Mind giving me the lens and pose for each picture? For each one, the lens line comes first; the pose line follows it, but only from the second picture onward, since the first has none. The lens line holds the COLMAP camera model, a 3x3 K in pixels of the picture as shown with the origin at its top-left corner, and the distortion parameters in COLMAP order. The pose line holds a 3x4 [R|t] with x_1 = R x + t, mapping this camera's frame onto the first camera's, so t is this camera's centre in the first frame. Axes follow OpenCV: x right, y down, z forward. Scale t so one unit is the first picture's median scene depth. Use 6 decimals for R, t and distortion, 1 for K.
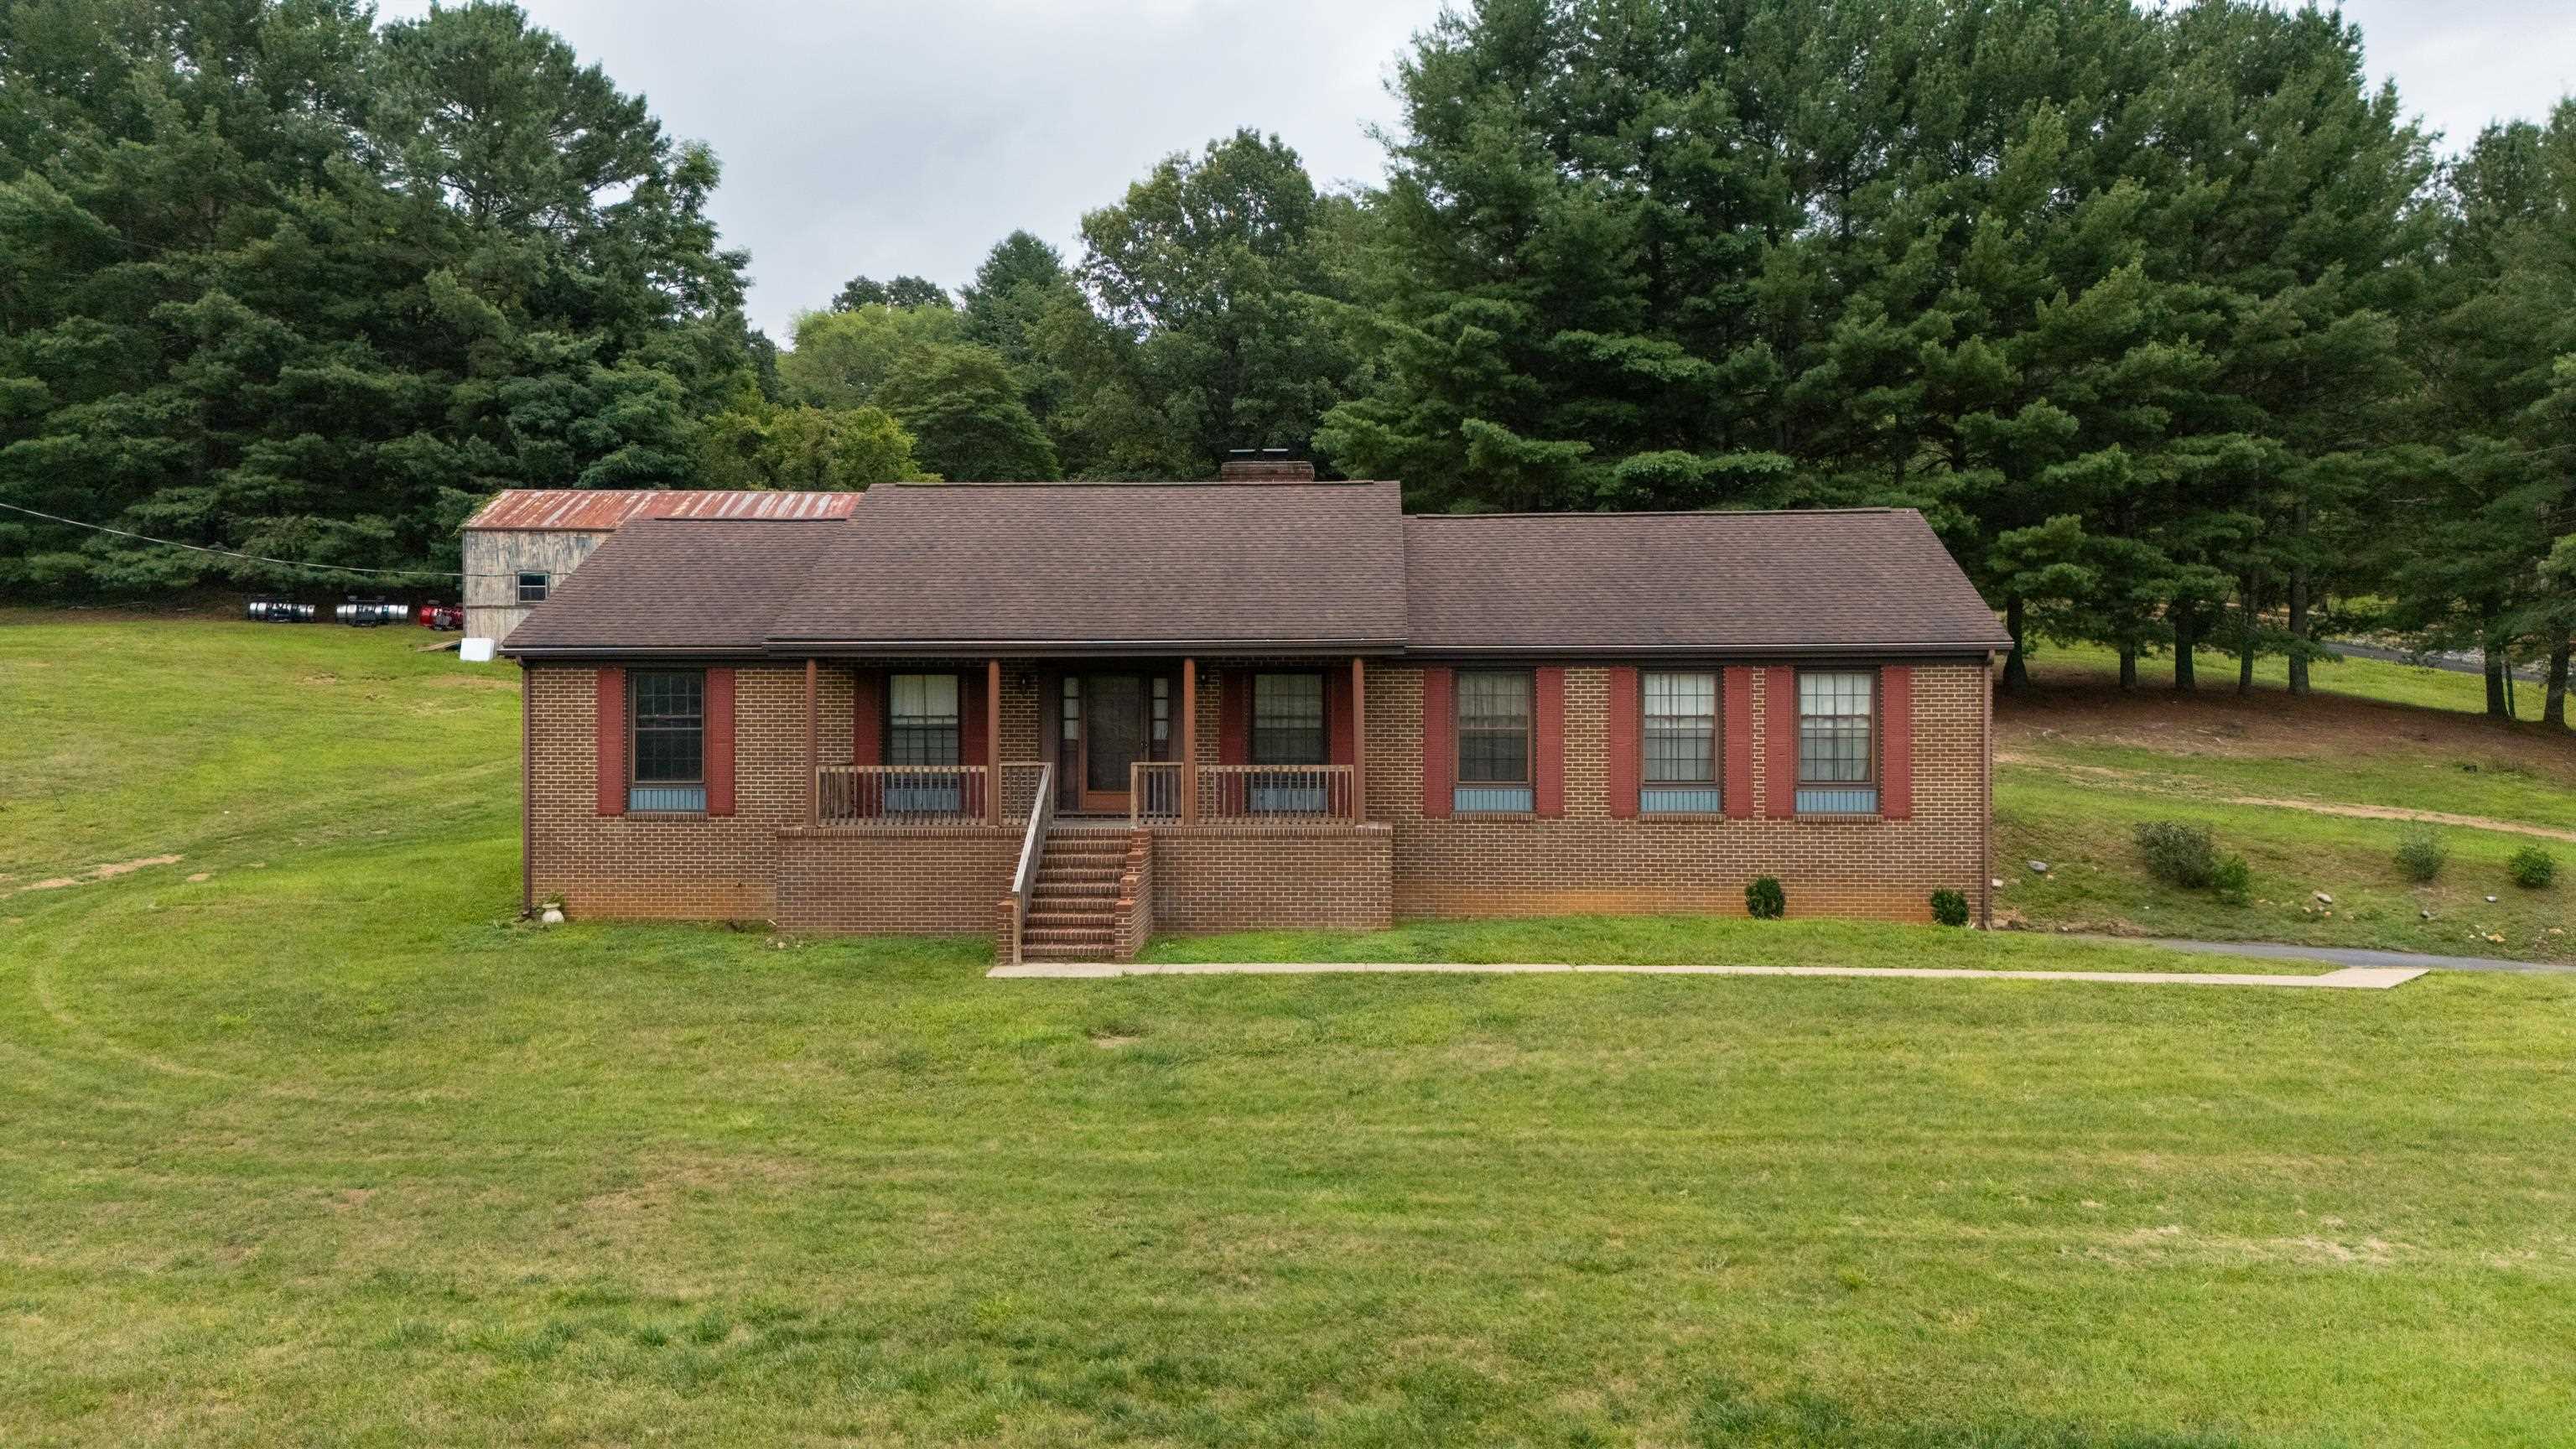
lens RADIAL K [[1902.7, 0, 1288.0], [0, 1902.7, 724.5], [0, 0, 1]] dist [0.078558, -0.078939]
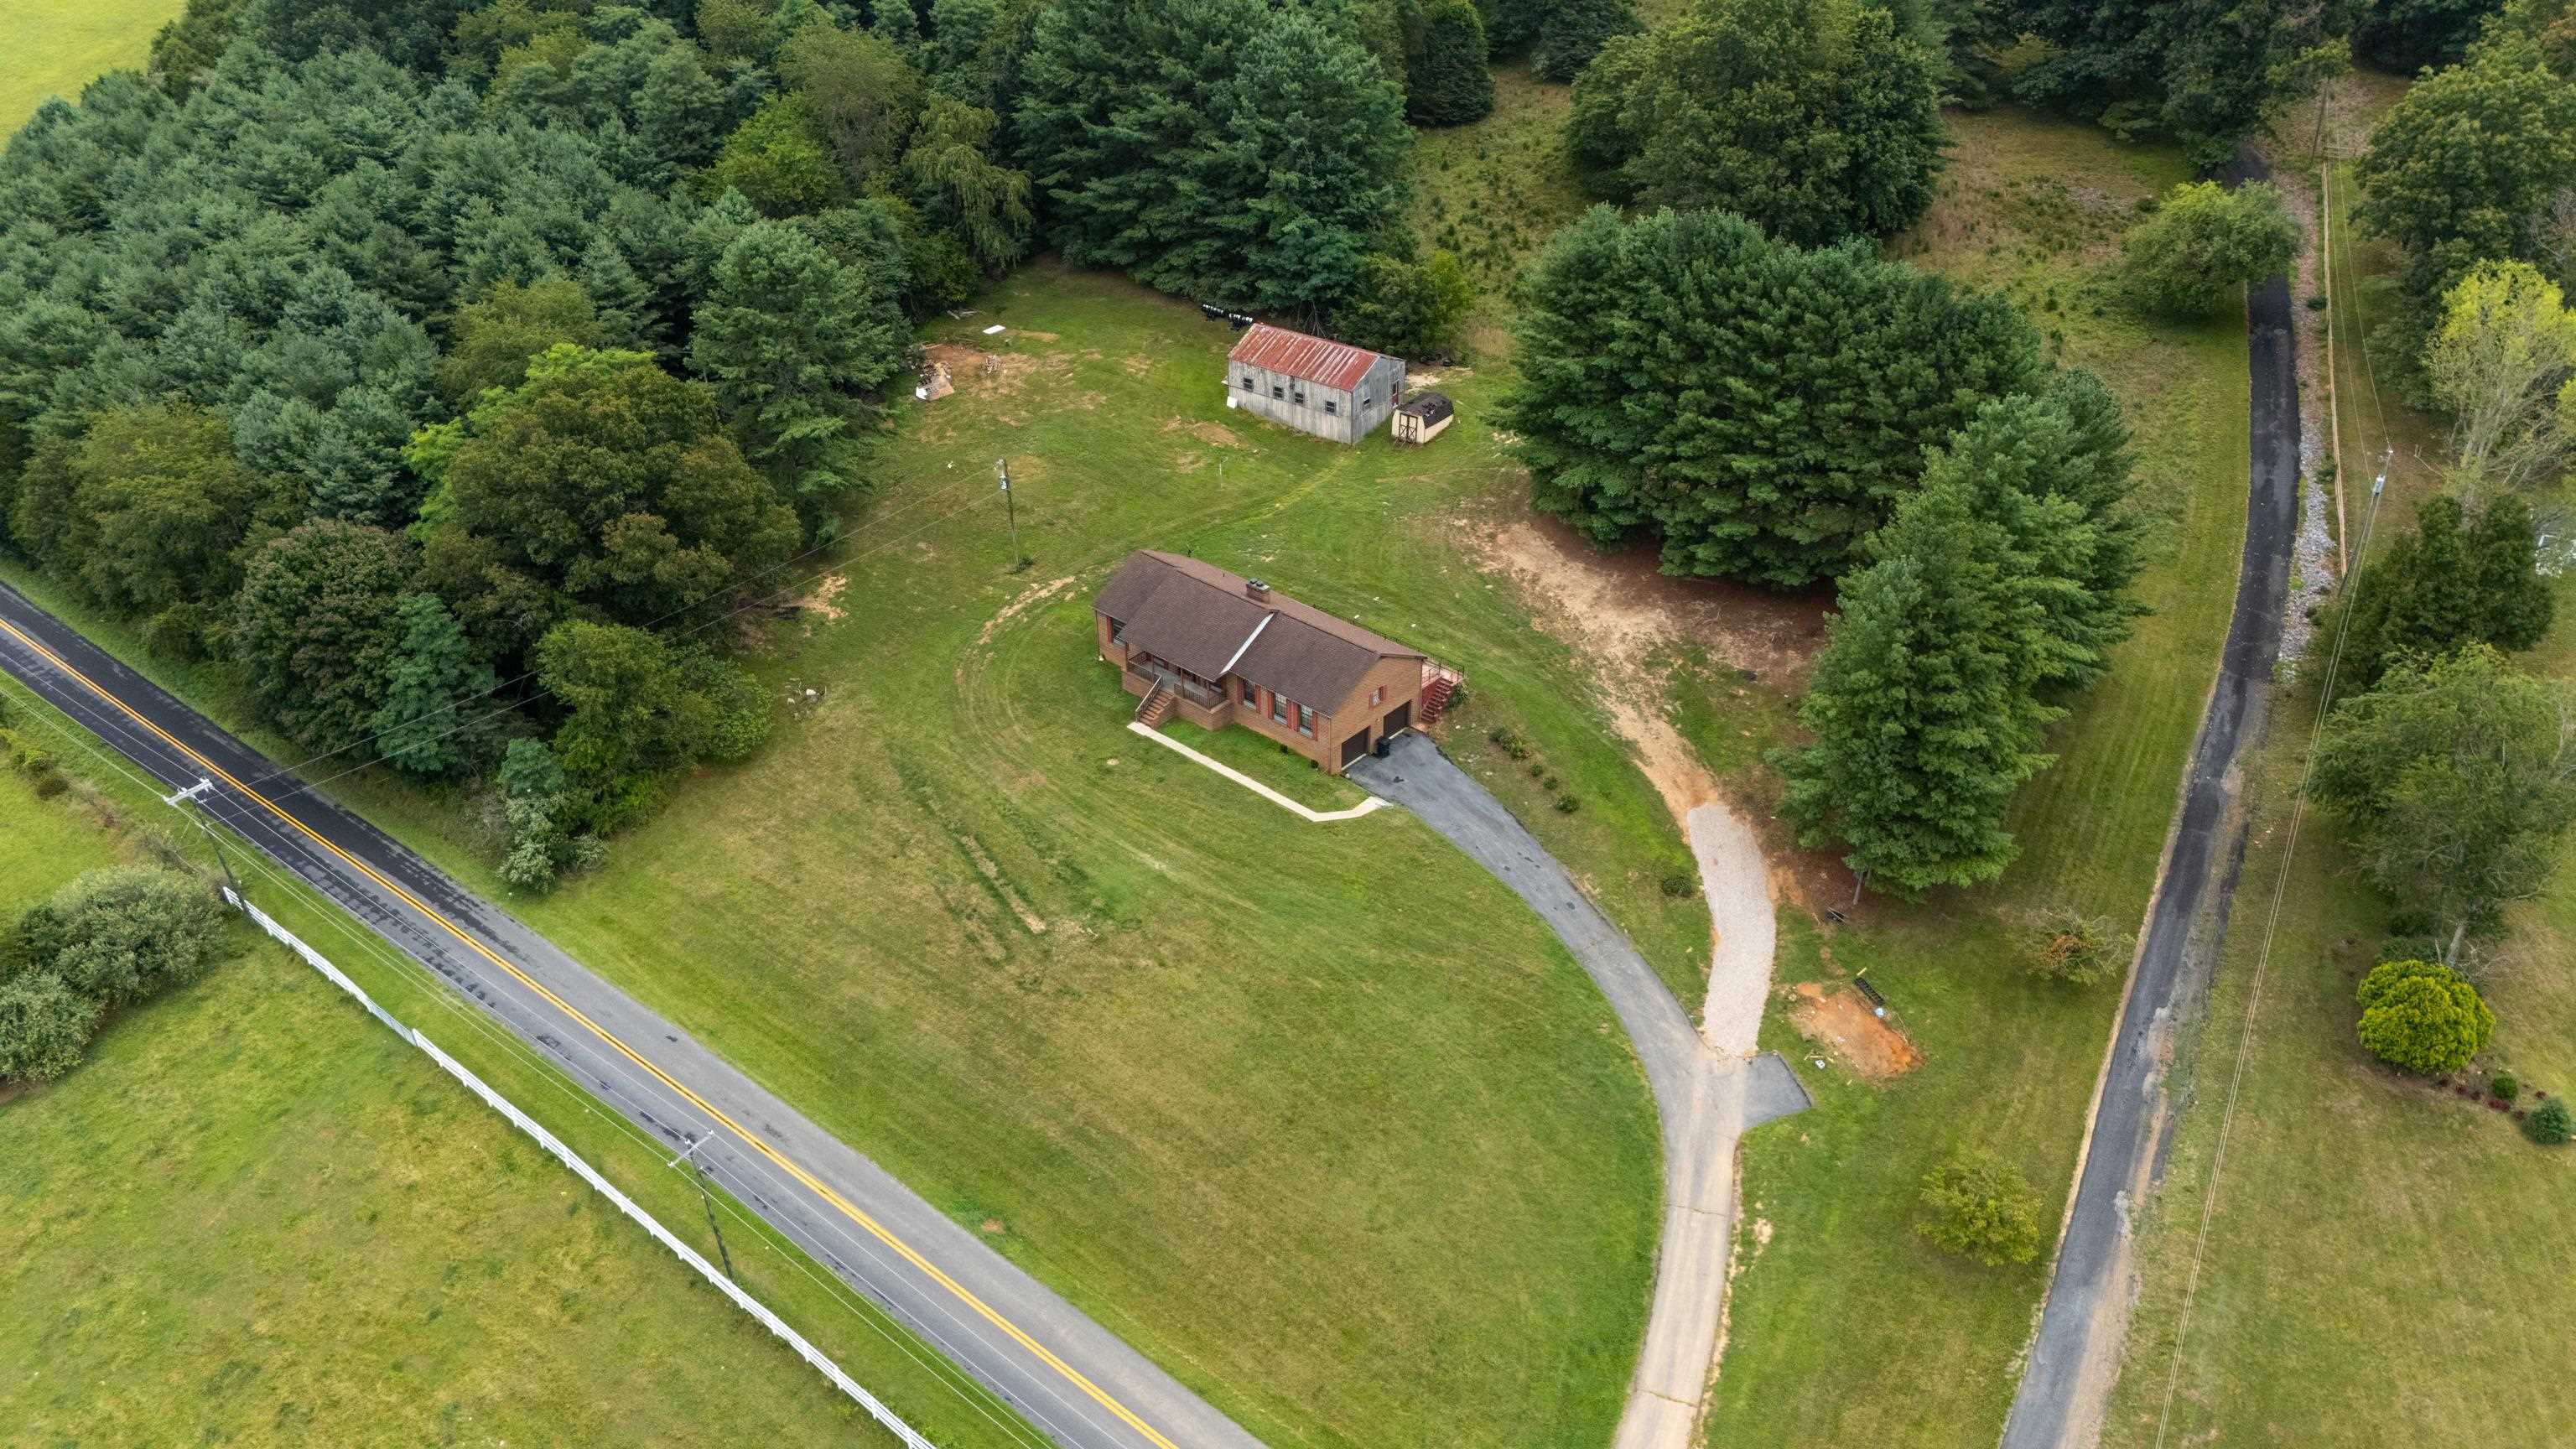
lens RADIAL K [[1902.7, 0, 1288.0], [0, 1902.7, 724.5], [0, 0, 1]] dist [0.078558, -0.078939]
pose [[0.776774, 0.332706, -0.534724, 1.202745], [0.008642, 0.843353, 0.537290, -1.080971], [0.629720, -0.421974, 0.652219, -0.868045]]
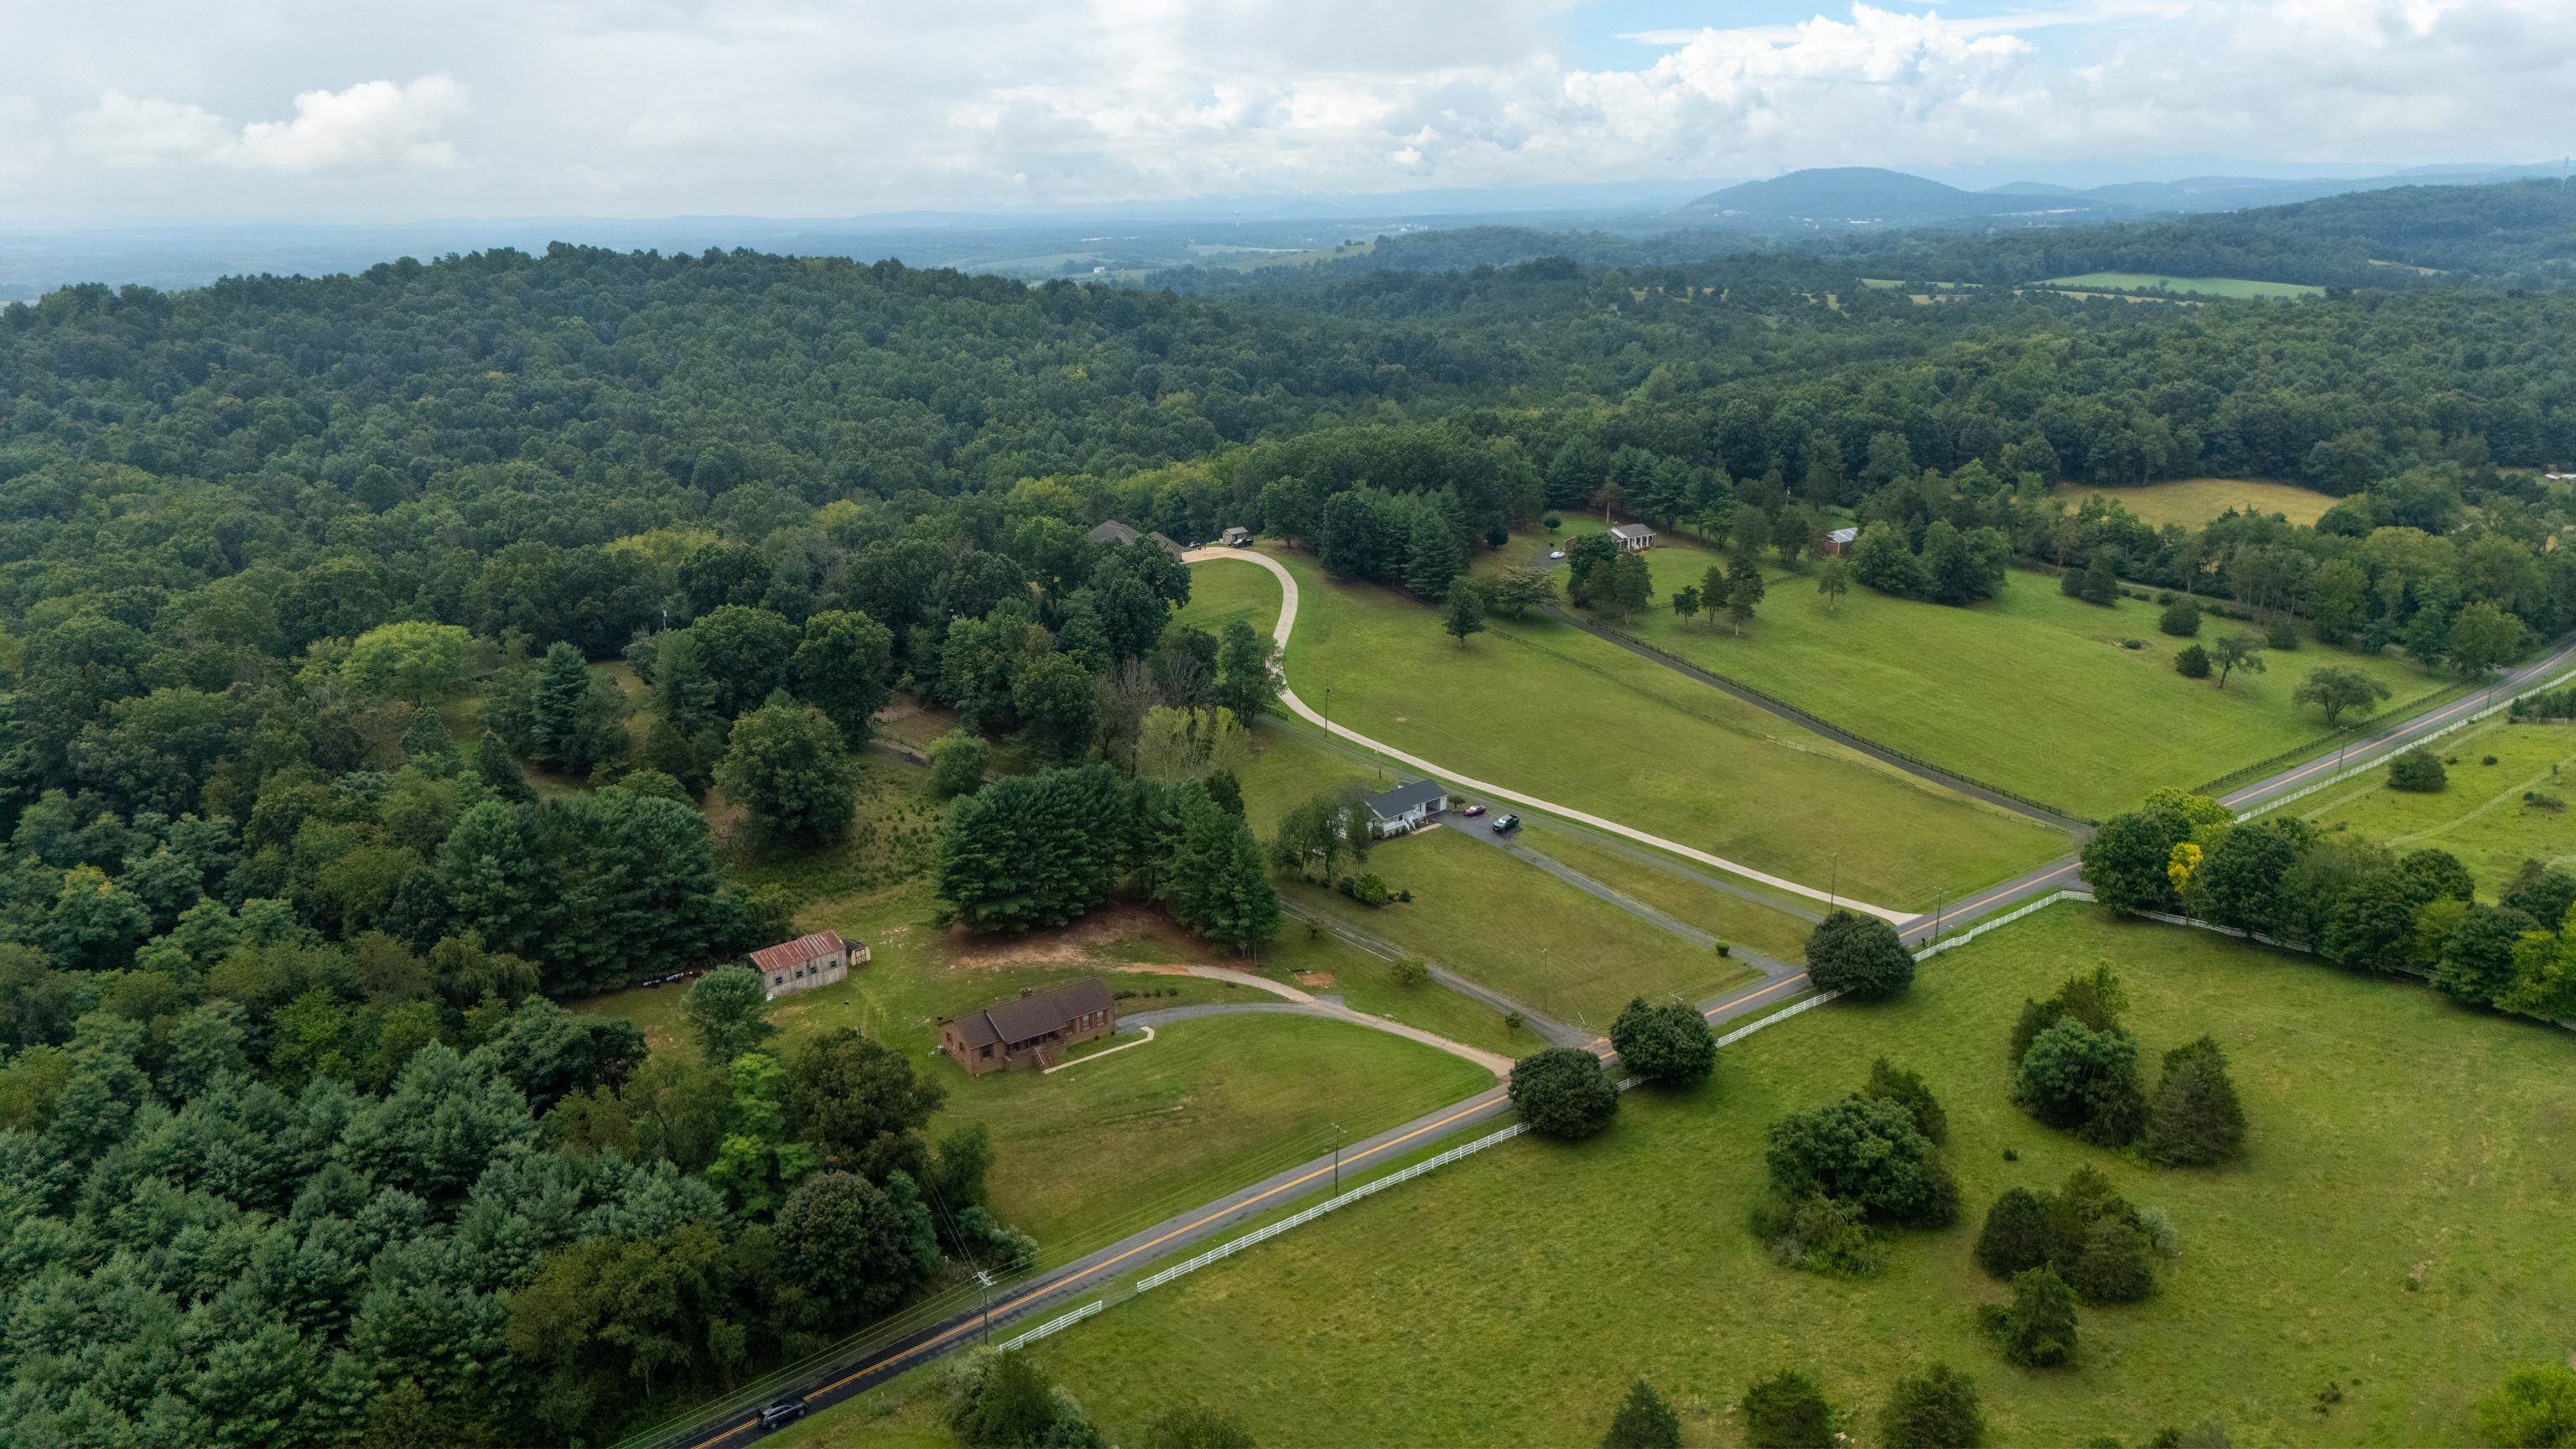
lens RADIAL K [[1910.9, 0, 1288.0], [0, 1910.9, 724.5], [0, 0, 1]] dist [0.094170, -0.084159]
pose [[0.773963, -0.178637, 0.607512, -2.080661], [0.014597, 0.964162, 0.264913, -1.802534], [-0.633063, -0.196165, 0.748833, -2.961884]]
